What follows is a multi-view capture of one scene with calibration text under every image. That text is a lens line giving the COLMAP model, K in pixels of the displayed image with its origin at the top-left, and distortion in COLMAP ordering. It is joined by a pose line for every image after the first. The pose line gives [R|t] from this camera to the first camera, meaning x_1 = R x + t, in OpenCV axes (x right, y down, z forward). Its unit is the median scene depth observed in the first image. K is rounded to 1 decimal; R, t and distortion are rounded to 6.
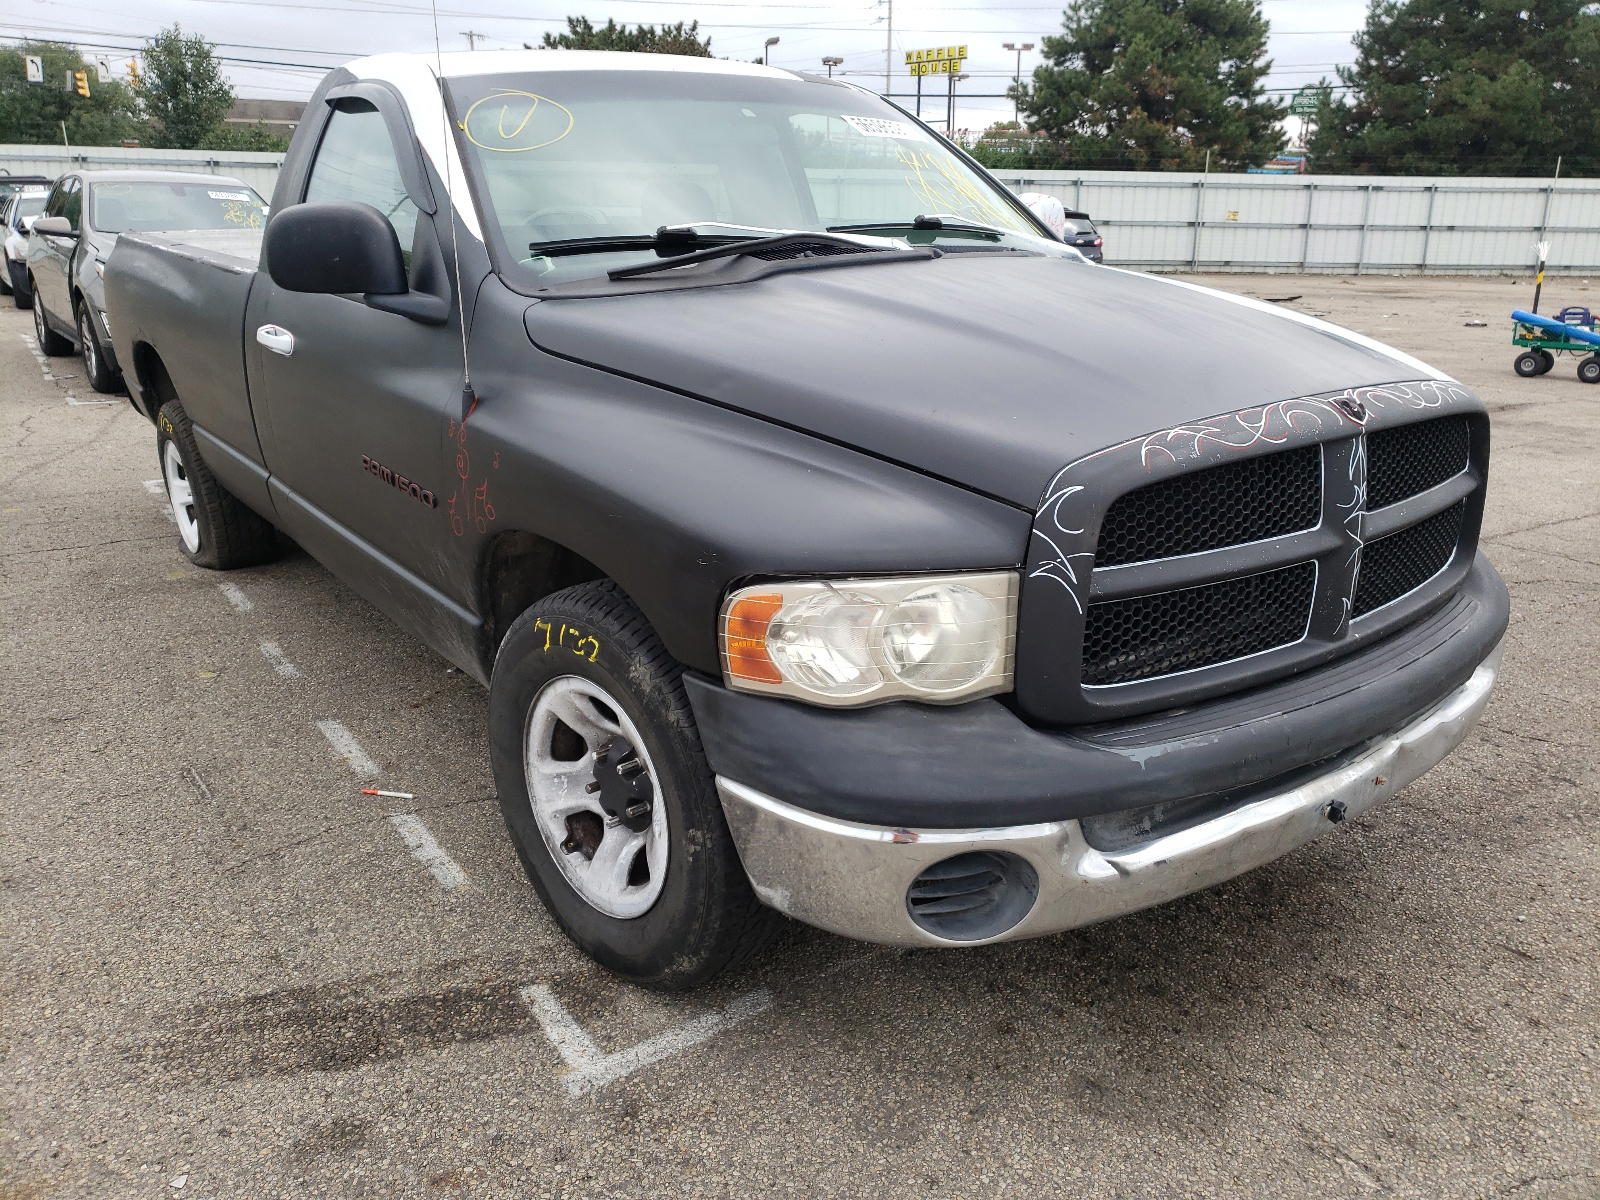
lens RADIAL K [[1254.6, 0, 800.0], [0, 1254.6, 600.0], [0, 0, 1]] dist [-0.005343, 0.042972]
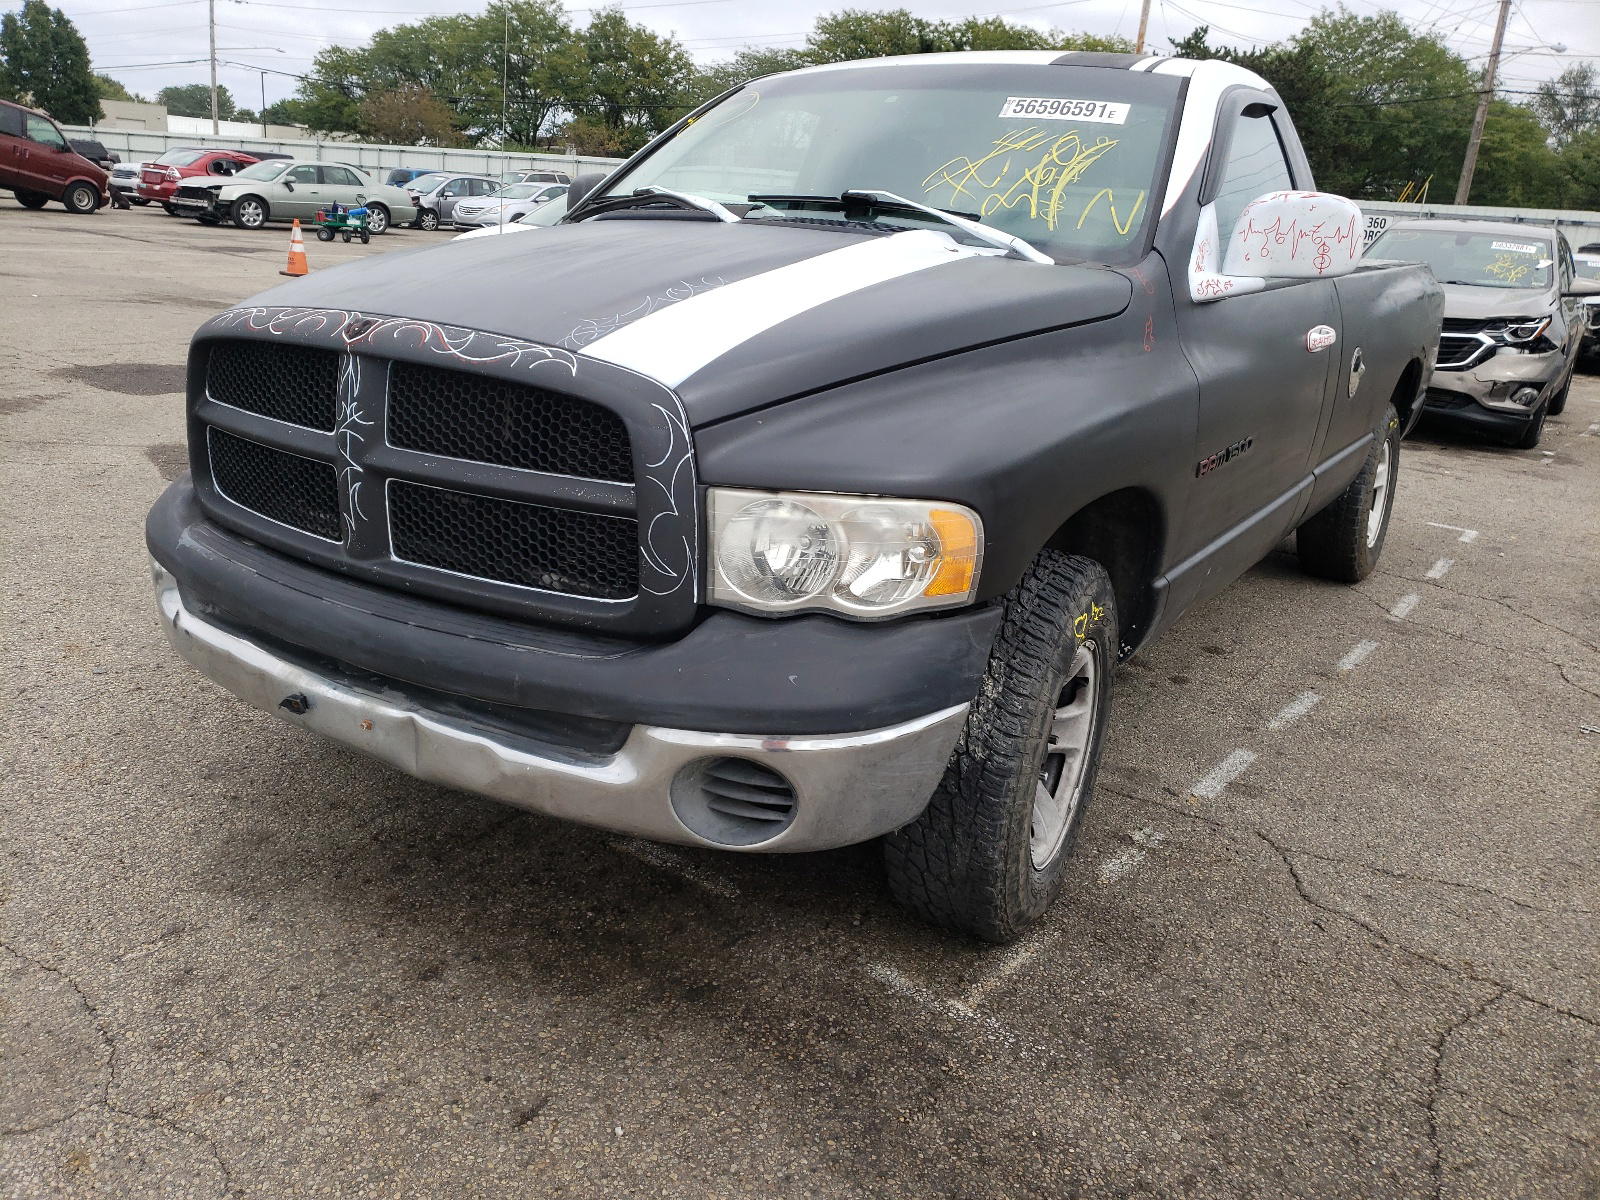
lens RADIAL K [[1254.6, 0, 800.0], [0, 1254.6, 600.0], [0, 0, 1]] dist [-0.005343, 0.042972]
pose [[0.324360, 0.294805, -0.898822, 1.404111], [-0.347322, 0.920944, 0.176722, -0.230810], [0.879863, 0.254859, 0.401109, 0.873718]]
